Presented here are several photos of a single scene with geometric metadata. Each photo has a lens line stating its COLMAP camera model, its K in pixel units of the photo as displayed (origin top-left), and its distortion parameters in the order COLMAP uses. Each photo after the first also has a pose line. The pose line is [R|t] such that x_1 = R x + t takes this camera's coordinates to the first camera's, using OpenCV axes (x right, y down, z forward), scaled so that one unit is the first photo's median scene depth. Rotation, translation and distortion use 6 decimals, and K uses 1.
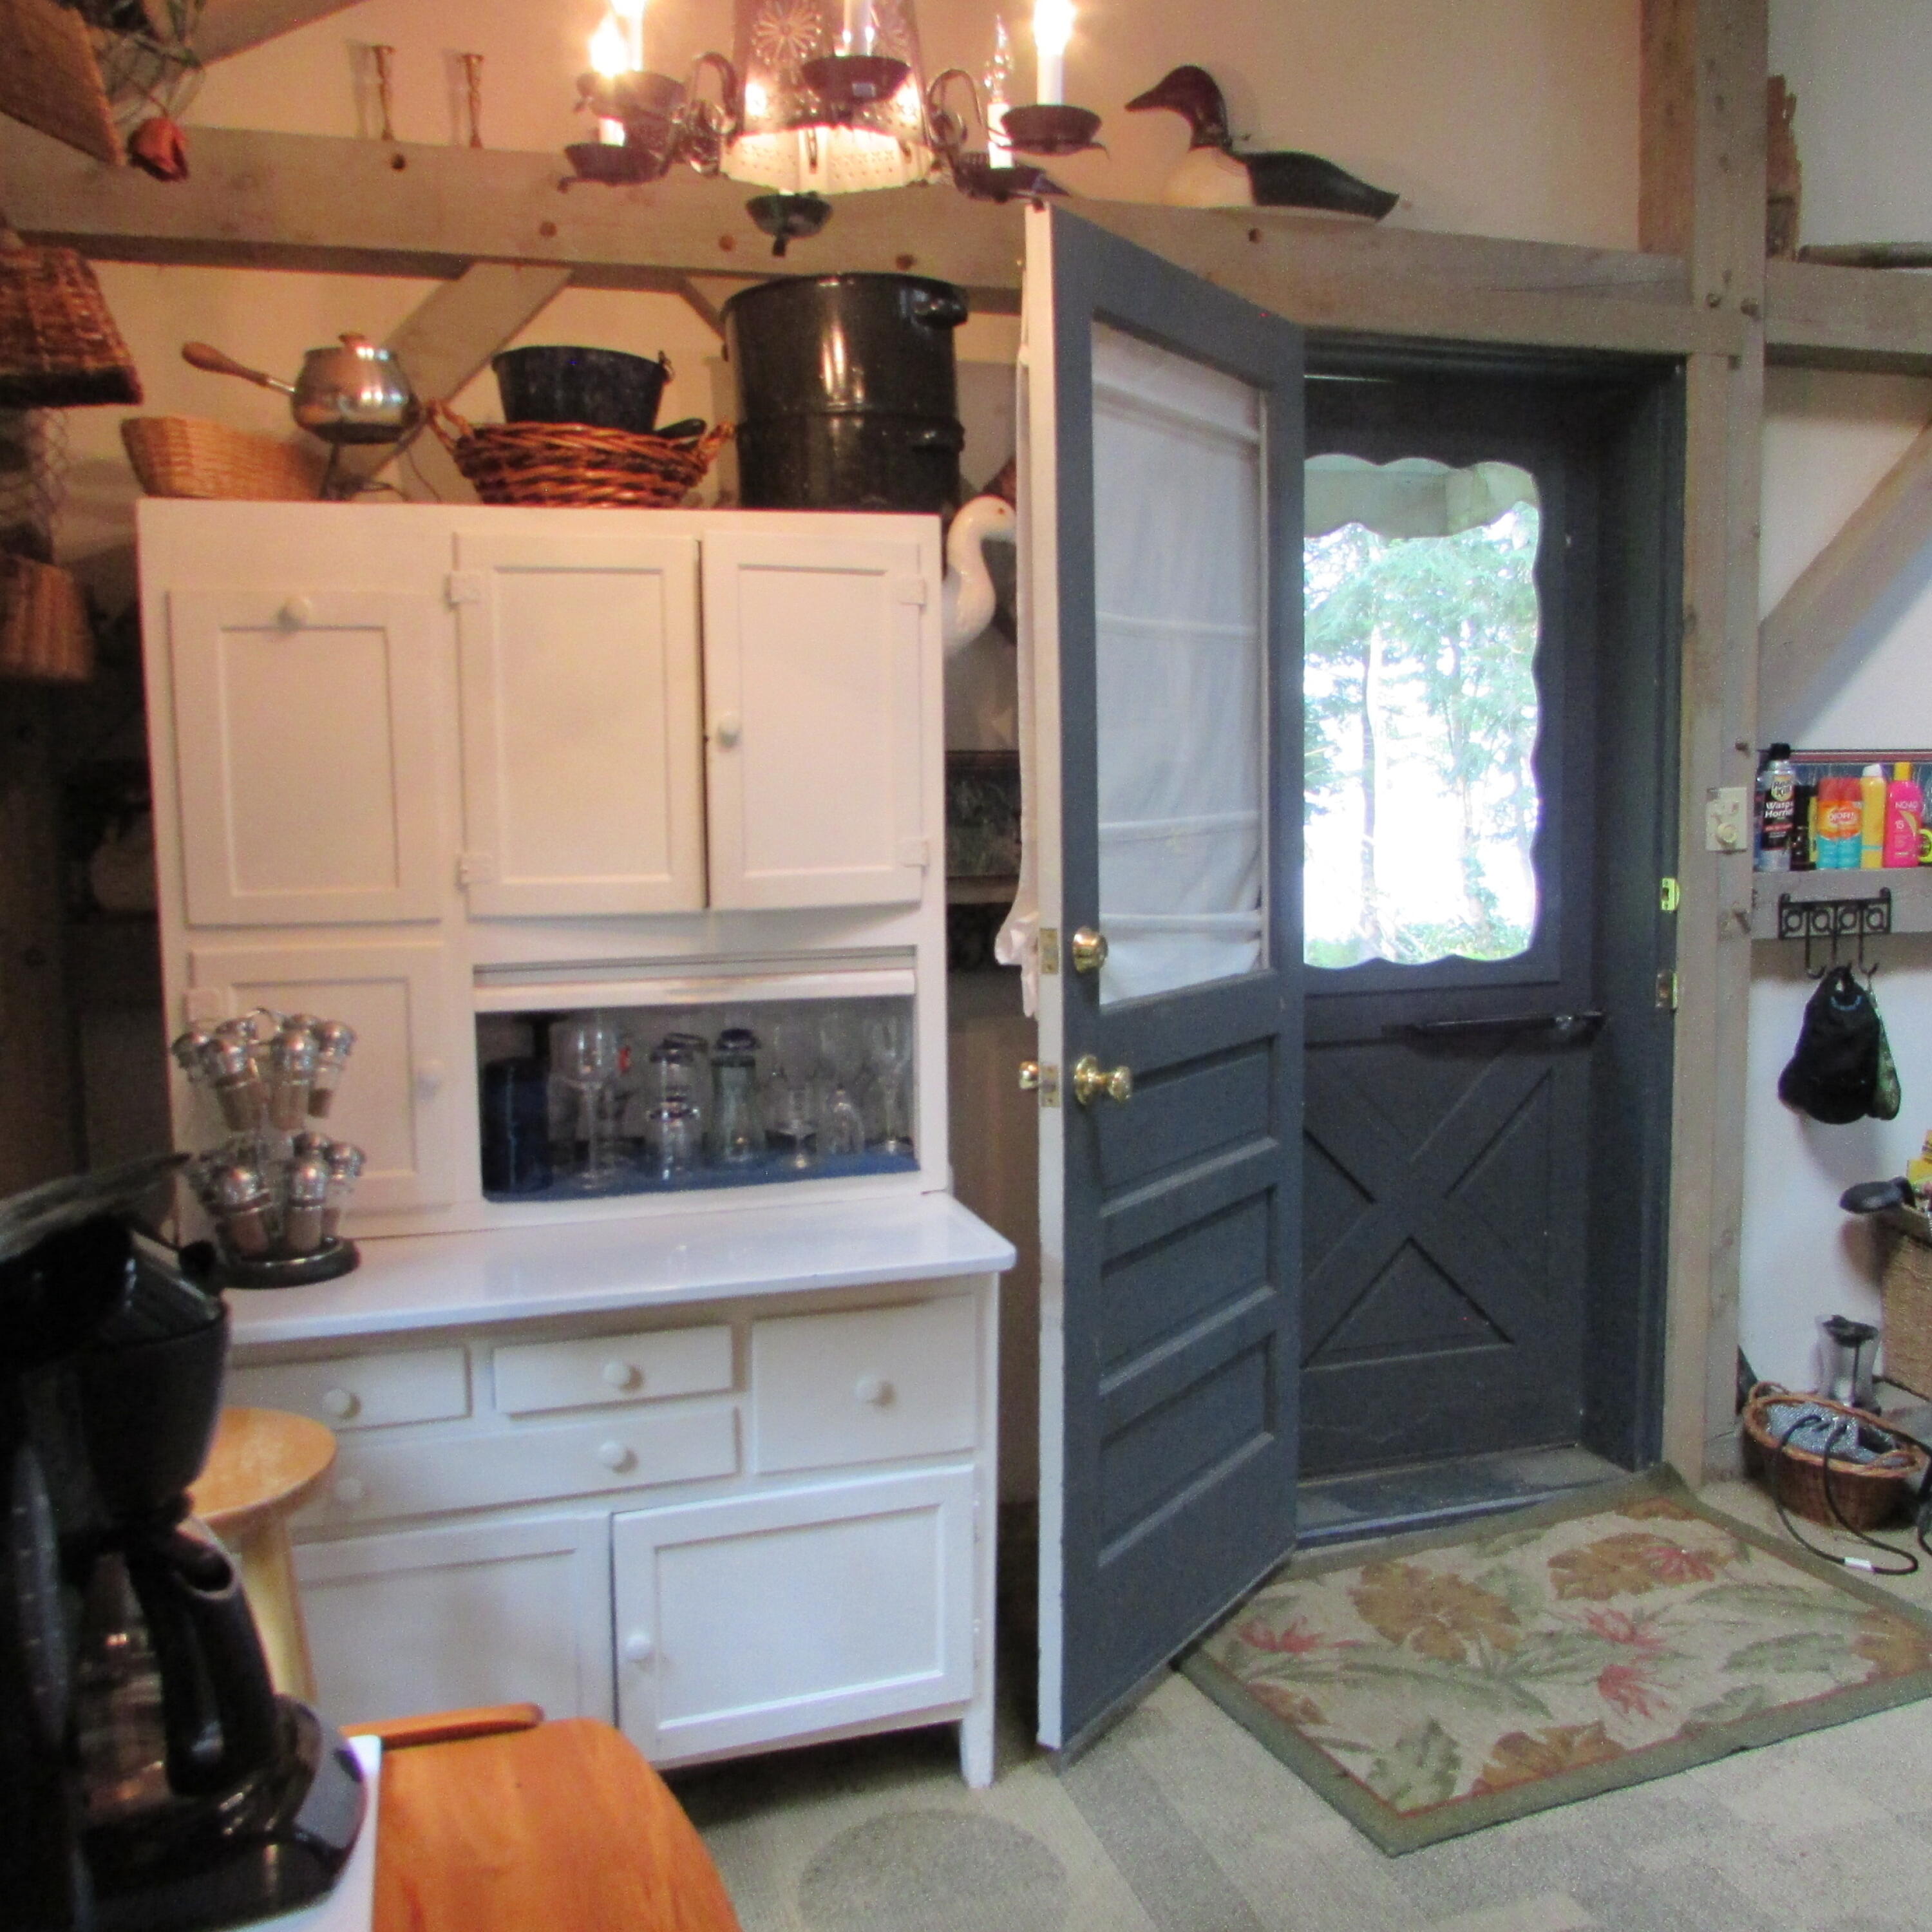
lens RADIAL K [[1831.0, 0, 966.0], [0, 1831.0, 966.0], [0, 0, 1]] dist [-0.037487, 0.010062]
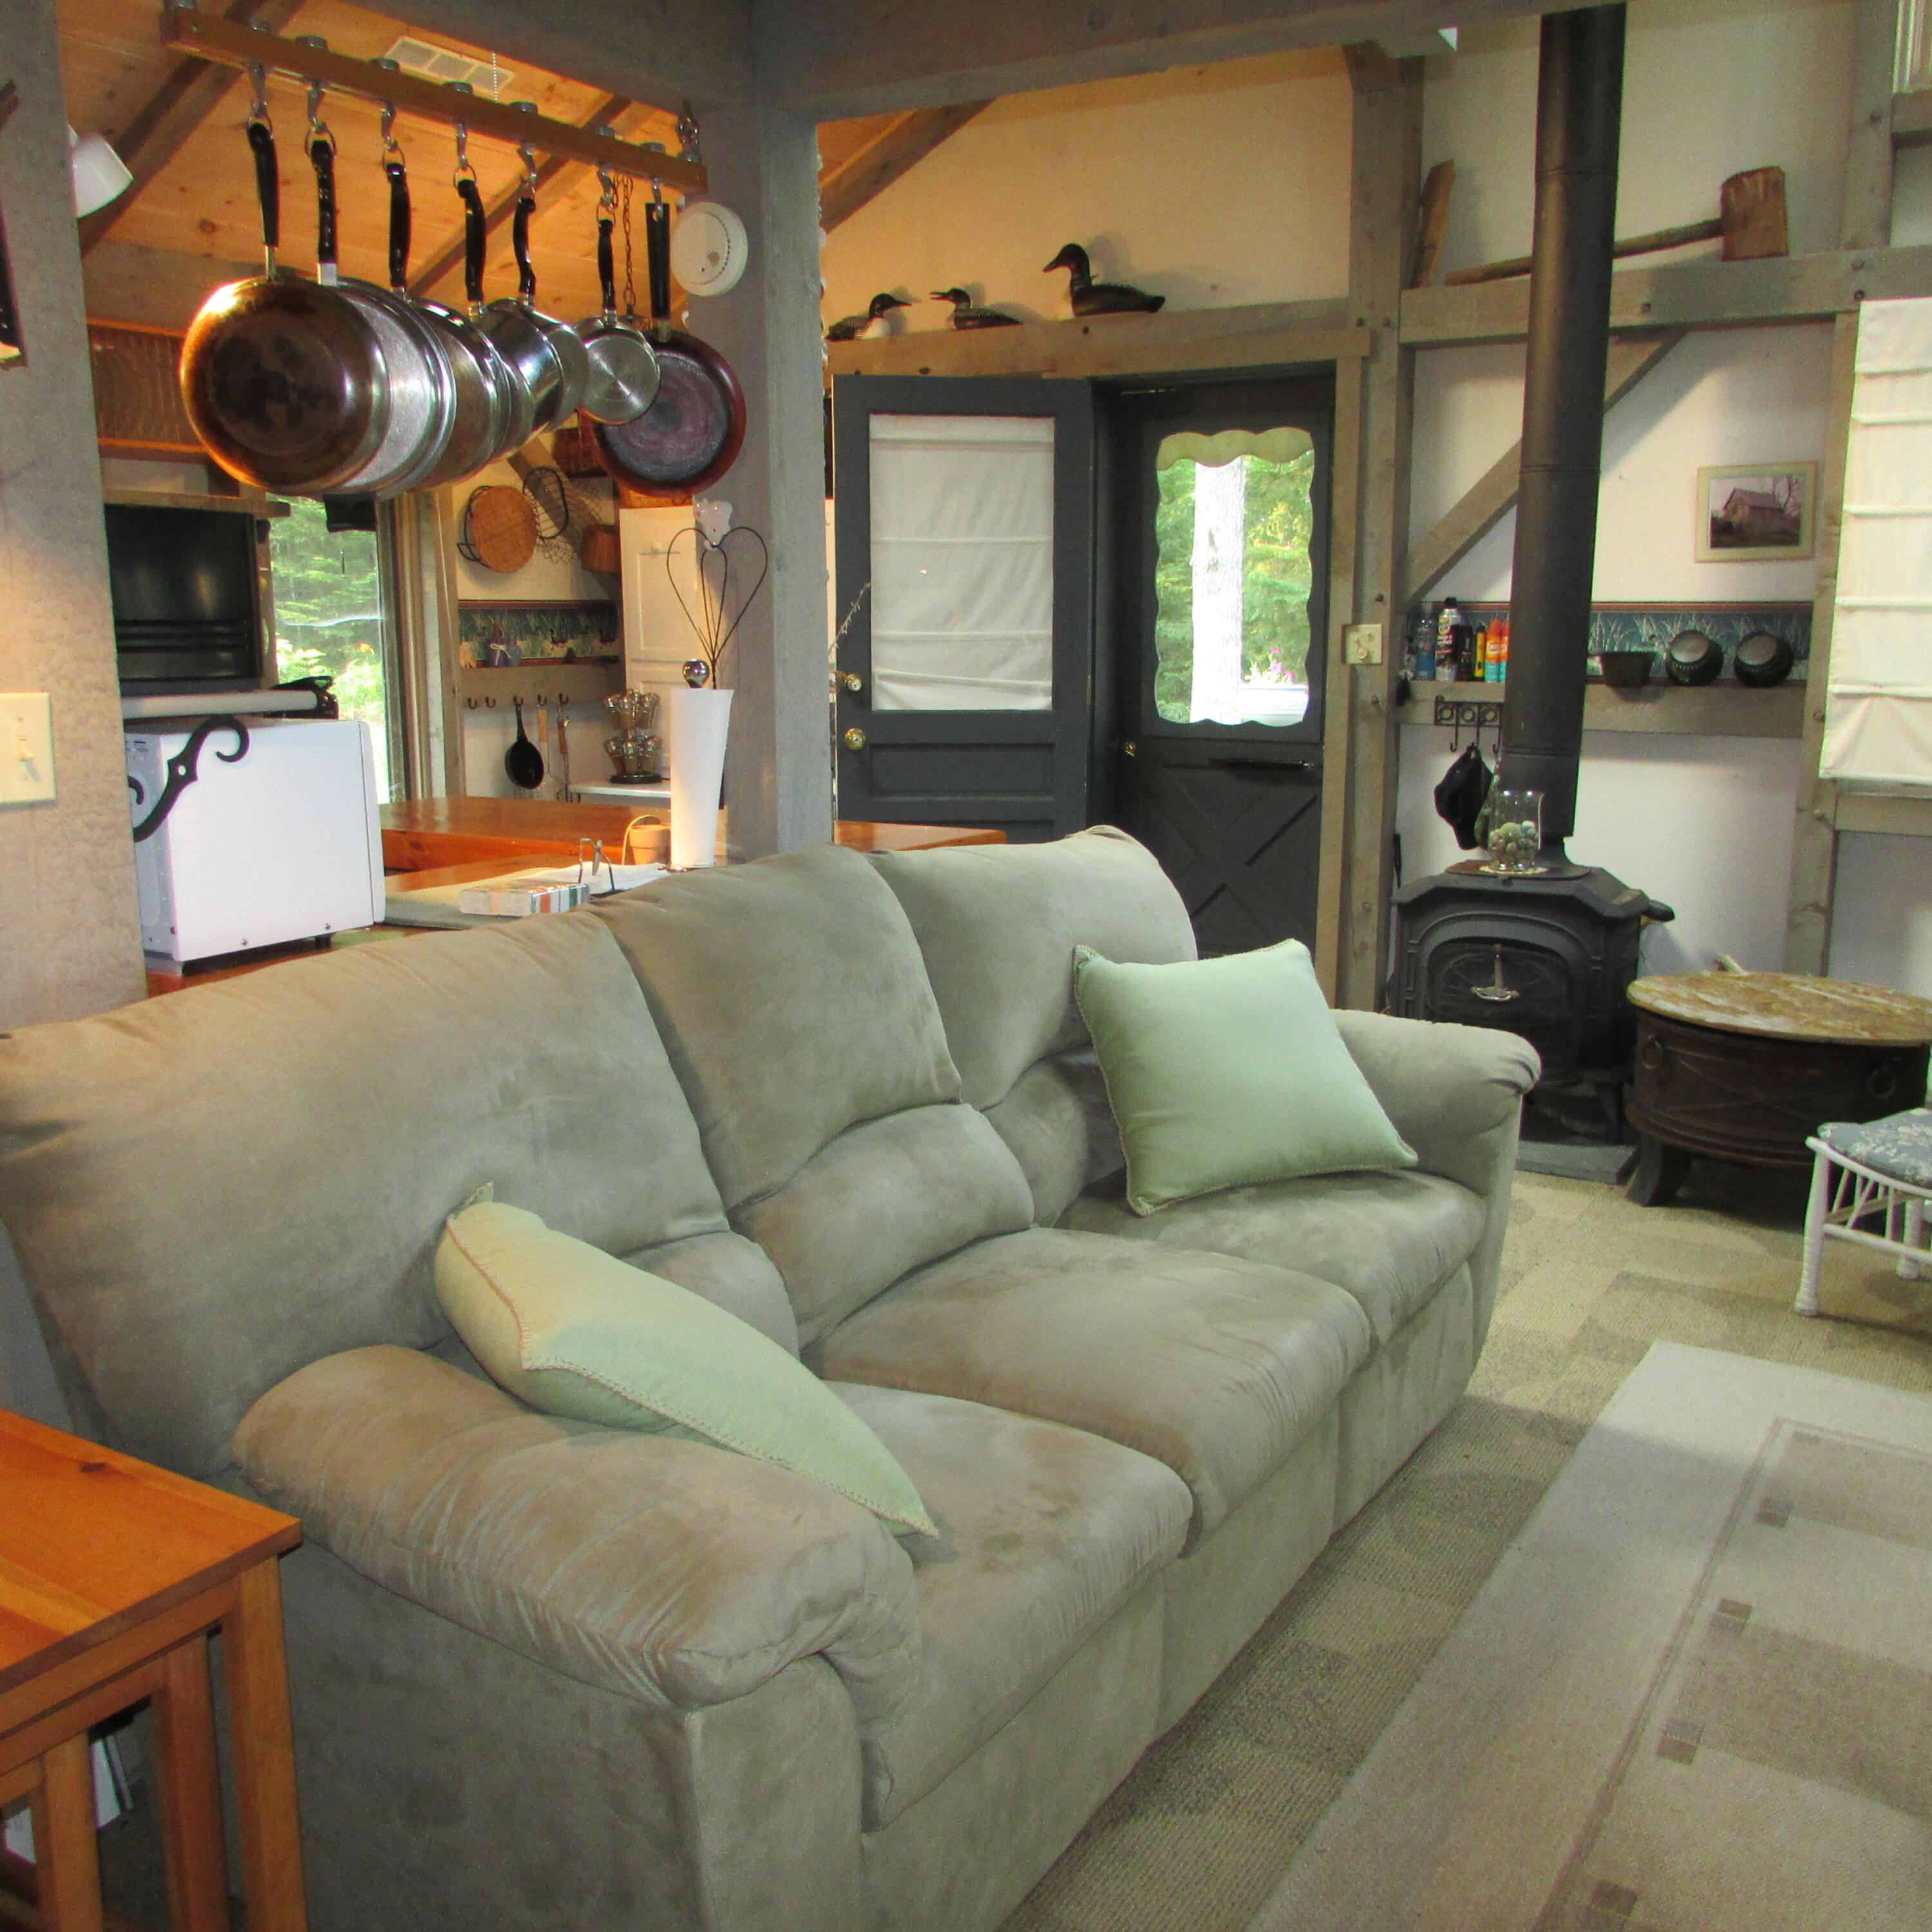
lens RADIAL K [[1831.0, 0, 966.0], [0, 1831.0, 966.0], [0, 0, 1]] dist [-0.037487, 0.010062]
pose [[0.656535, 0.154209, -0.738364, 1.454167], [-0.091265, 0.987927, 0.125180, 0.032083], [0.748754, -0.014799, 0.662683, -0.352718]]
